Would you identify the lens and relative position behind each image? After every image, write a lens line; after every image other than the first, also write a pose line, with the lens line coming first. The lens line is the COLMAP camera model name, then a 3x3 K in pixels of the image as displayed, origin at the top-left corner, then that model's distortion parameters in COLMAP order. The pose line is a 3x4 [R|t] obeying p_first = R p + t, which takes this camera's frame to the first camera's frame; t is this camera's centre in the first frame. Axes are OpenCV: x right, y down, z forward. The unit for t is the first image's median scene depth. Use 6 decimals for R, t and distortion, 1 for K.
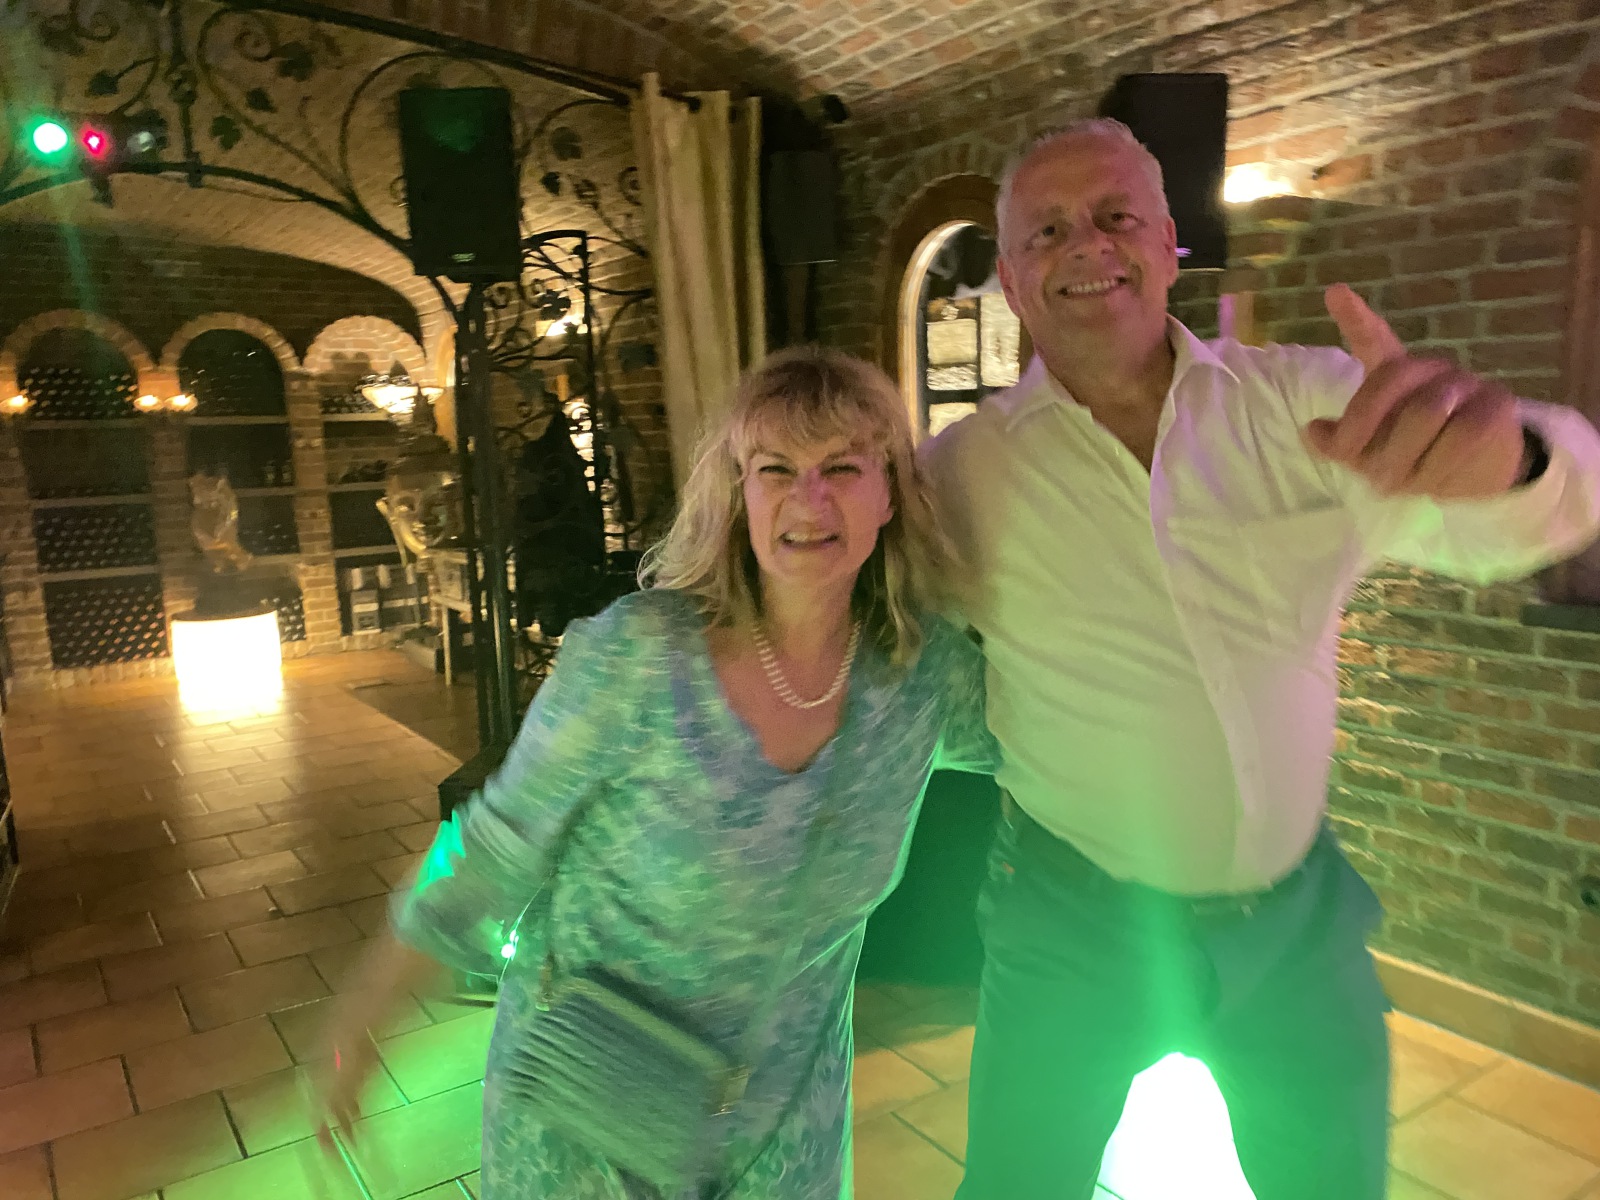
lens RADIAL K [[1217.1, 0, 804.8], [0, 1217.1, 609.0], [0, 0, 1]] dist [0.003360, 0.005010]
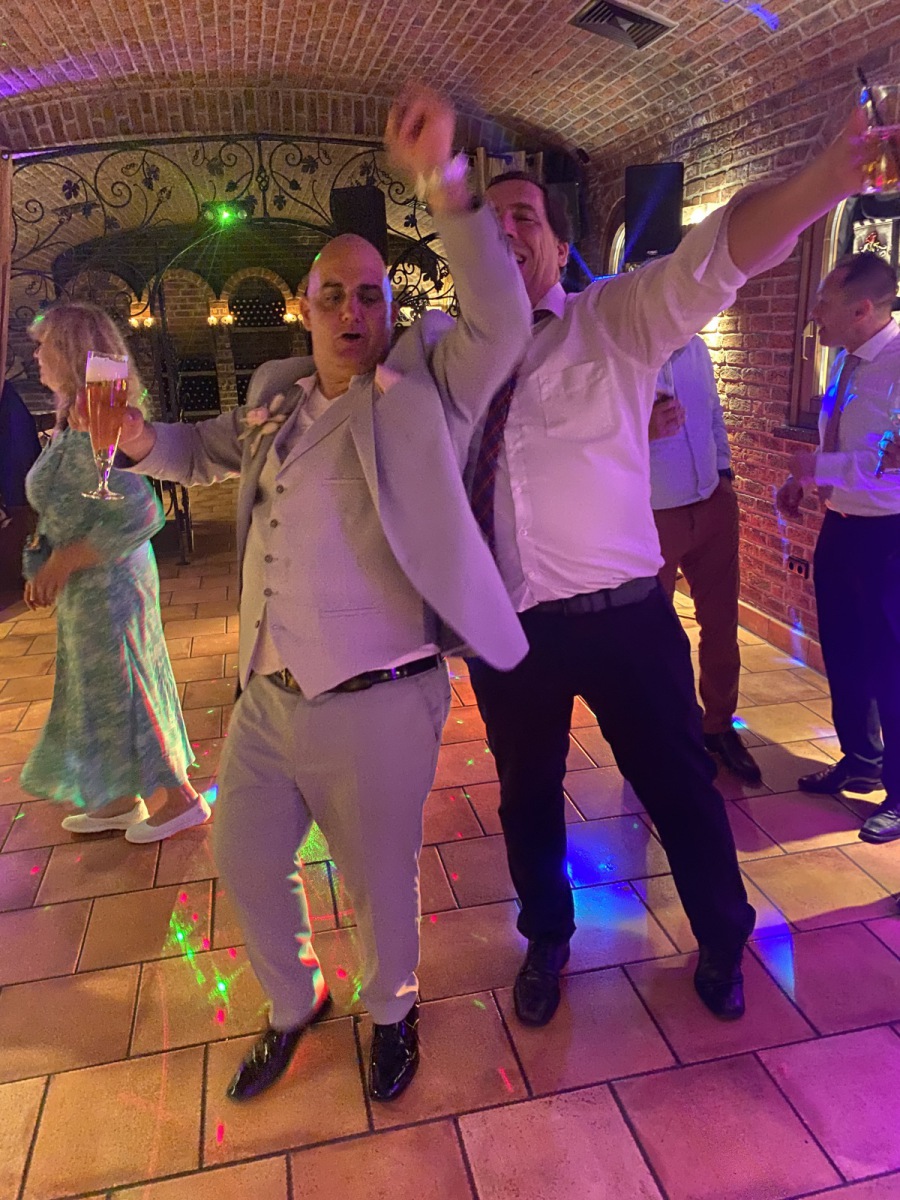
lens RADIAL K [[912.8, 0, 446.3], [0, 912.8, 602.0], [0, 0, 1]] dist [0.003360, 0.005010]
pose [[0.926612, 0.103920, -0.361373, 0.582348], [-0.048199, 0.985949, 0.159940, 0.062222], [0.372917, -0.130785, 0.918601, -0.625072]]
